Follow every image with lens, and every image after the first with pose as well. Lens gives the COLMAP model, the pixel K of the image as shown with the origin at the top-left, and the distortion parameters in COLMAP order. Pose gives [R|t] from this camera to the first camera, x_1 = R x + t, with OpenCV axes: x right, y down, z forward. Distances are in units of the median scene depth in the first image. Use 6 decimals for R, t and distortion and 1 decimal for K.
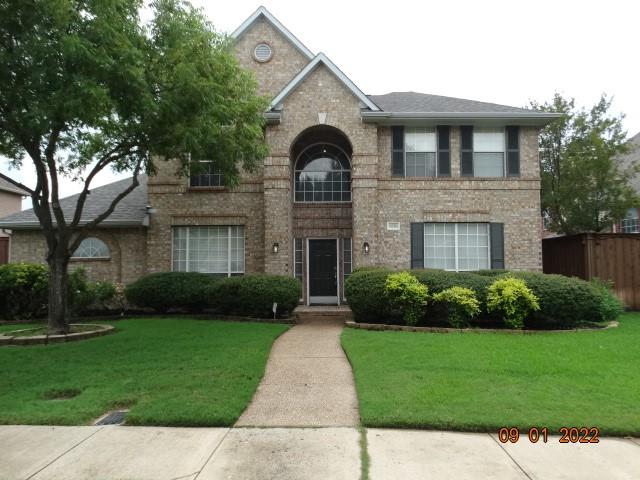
lens RADIAL K [[460.1, 0, 319.8], [0, 460.1, 239.1], [0, 0, 1]] dist [0.006006, -0.003755]
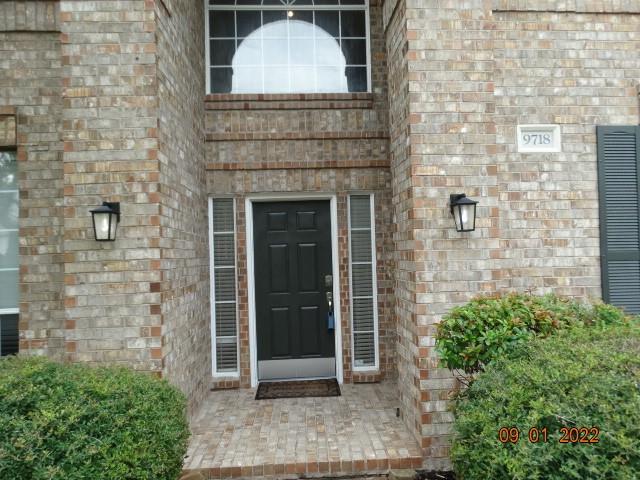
lens RADIAL K [[460.1, 0, 321.4], [0, 460.1, 239.2], [0, 0, 1]] dist [0.006006, -0.003755]
pose [[0.996992, -0.020273, 0.074806, 0.002508], [0.018023, 0.999368, 0.030629, 0.022607], [-0.075380, -0.029188, 0.996728, 0.722755]]
